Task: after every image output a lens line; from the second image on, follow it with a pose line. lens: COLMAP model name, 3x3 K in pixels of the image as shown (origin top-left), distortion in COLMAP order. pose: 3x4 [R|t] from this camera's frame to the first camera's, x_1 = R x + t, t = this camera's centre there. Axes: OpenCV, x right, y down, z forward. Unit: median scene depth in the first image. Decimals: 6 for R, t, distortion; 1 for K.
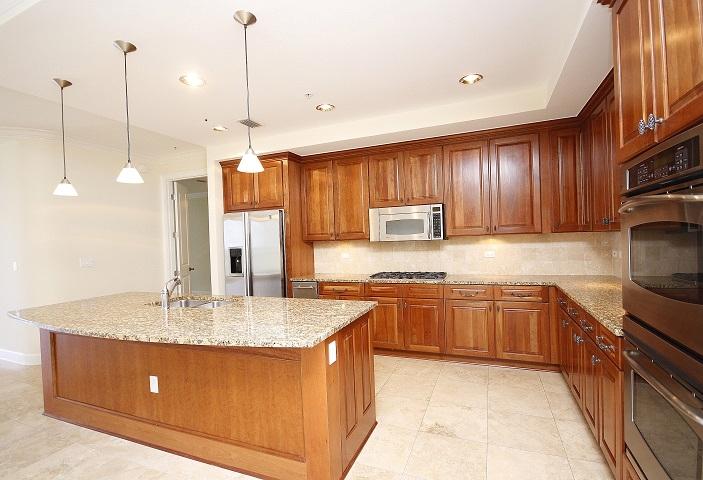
lens RADIAL K [[336.9, 0, 352.1], [0, 336.9, 242.1], [0, 0, 1]] dist [-0.005934, -0.001660]
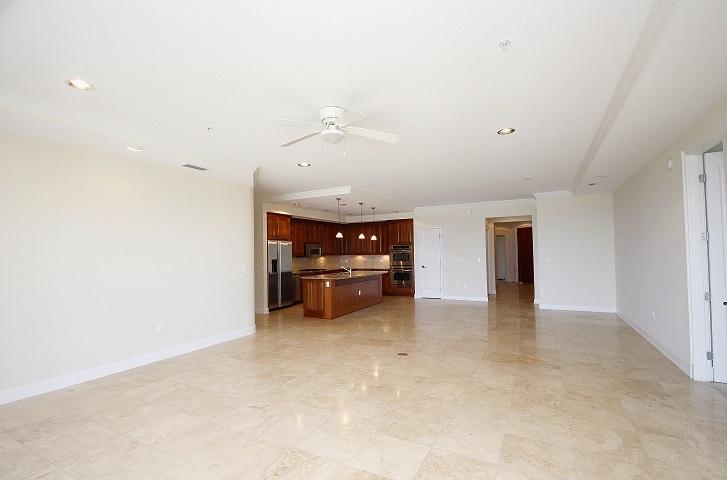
lens RADIAL K [[340.7, 0, 363.3], [0, 340.7, 235.7], [0, 0, 1]] dist [-0.004342, 0.000248]
pose [[0.086849, 0.085982, 0.992504, -2.432955], [0.028708, 0.995639, -0.088766, 0.077914], [-0.995808, 0.036202, 0.084002, 0.362309]]
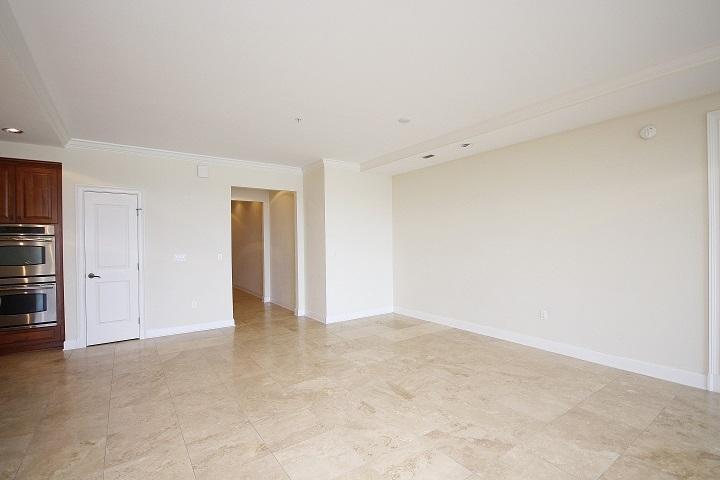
lens RADIAL K [[334.6, 0, 365.4], [0, 334.6, 245.2], [0, 0, 1]] dist [-0.001557, -0.002061]
pose [[-0.851074, 0.042805, 0.523299, -1.186536], [0.051962, 0.998645, 0.002821, 0.037403], [-0.522469, 0.029593, -0.852145, 0.612306]]
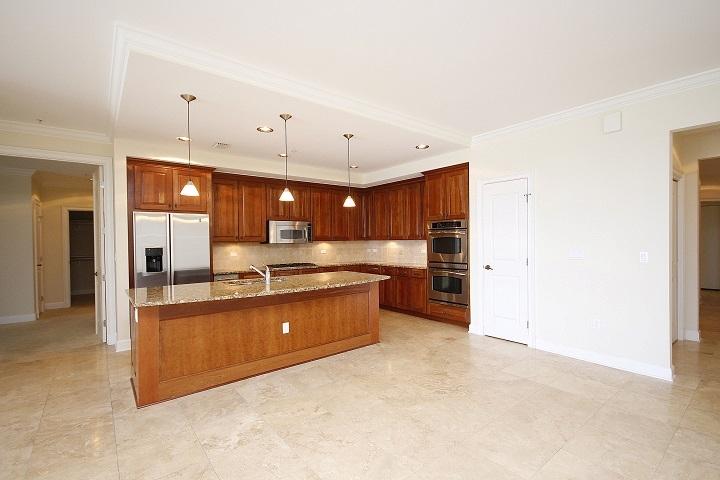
lens RADIAL K [[334.6, 0, 360.6], [0, 334.6, 243.2], [0, 0, 1]] dist [-0.001557, -0.002061]
pose [[0.484402, 0.022769, 0.874549, -1.014346], [0.007765, 0.999510, -0.030324, 0.044605], [-0.874811, 0.021479, 0.483988, -0.038408]]
